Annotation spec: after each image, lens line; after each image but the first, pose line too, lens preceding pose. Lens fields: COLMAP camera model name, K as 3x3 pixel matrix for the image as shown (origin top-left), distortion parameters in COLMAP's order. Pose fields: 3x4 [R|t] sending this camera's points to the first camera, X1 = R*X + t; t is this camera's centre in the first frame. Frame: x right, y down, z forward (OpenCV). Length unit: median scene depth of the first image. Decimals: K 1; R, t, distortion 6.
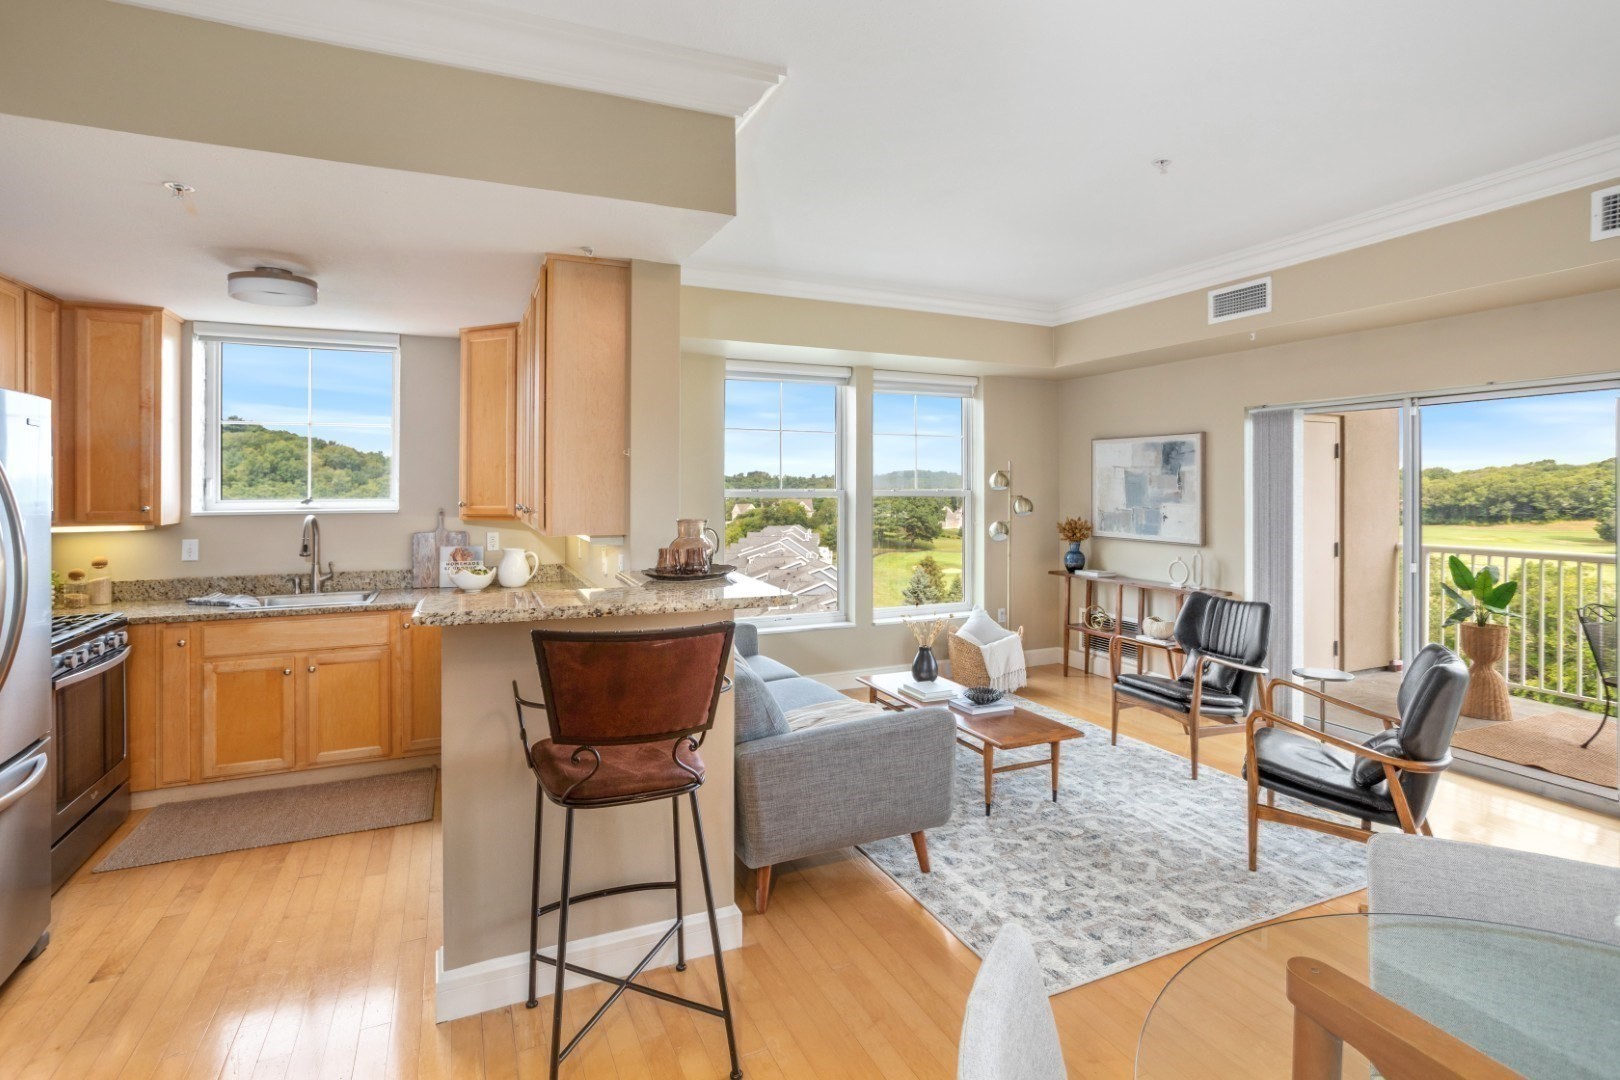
lens RADIAL K [[797.3, 0, 809.0], [0, 797.3, 481.5], [0, 0, 1]] dist [-0.049668, 0.033974]
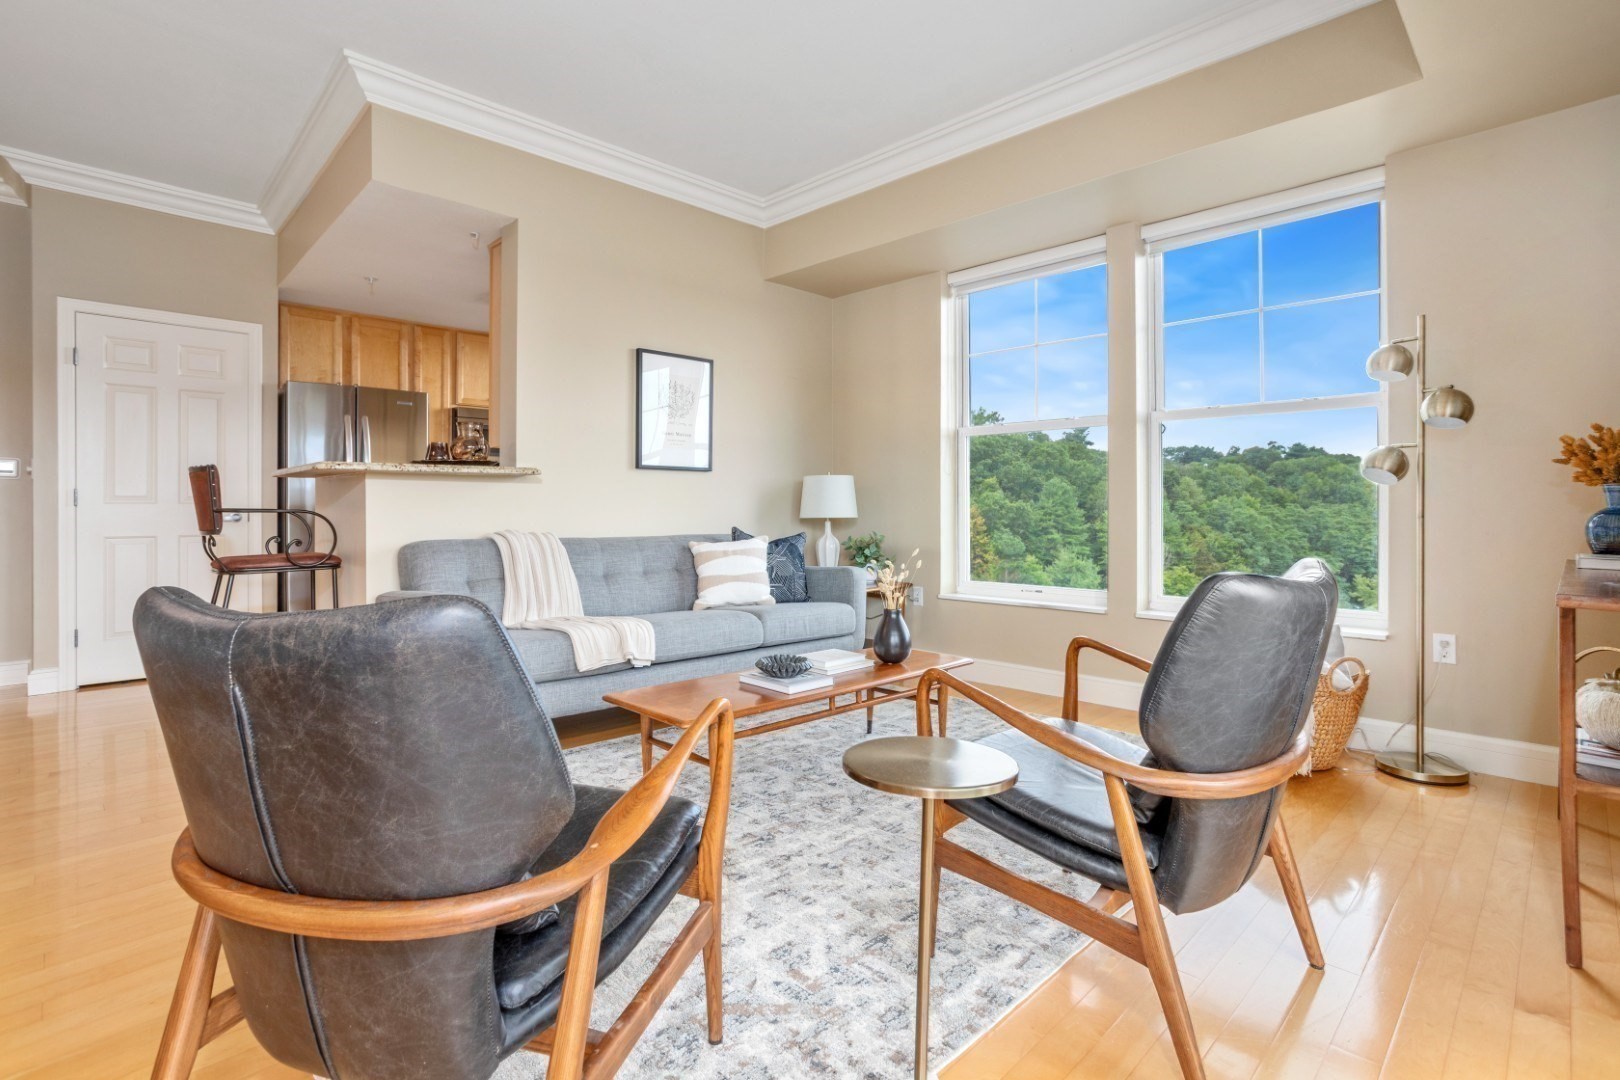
lens RADIAL K [[784.4, 0, 816.5], [0, 784.4, 506.9], [0, 0, 1]] dist [-0.050357, 0.031695]
pose [[0.353125, -0.003366, -0.935570, 0.898072], [0.004509, 0.999988, -0.001896, 0.141482], [0.935565, -0.003549, 0.353136, 0.827740]]
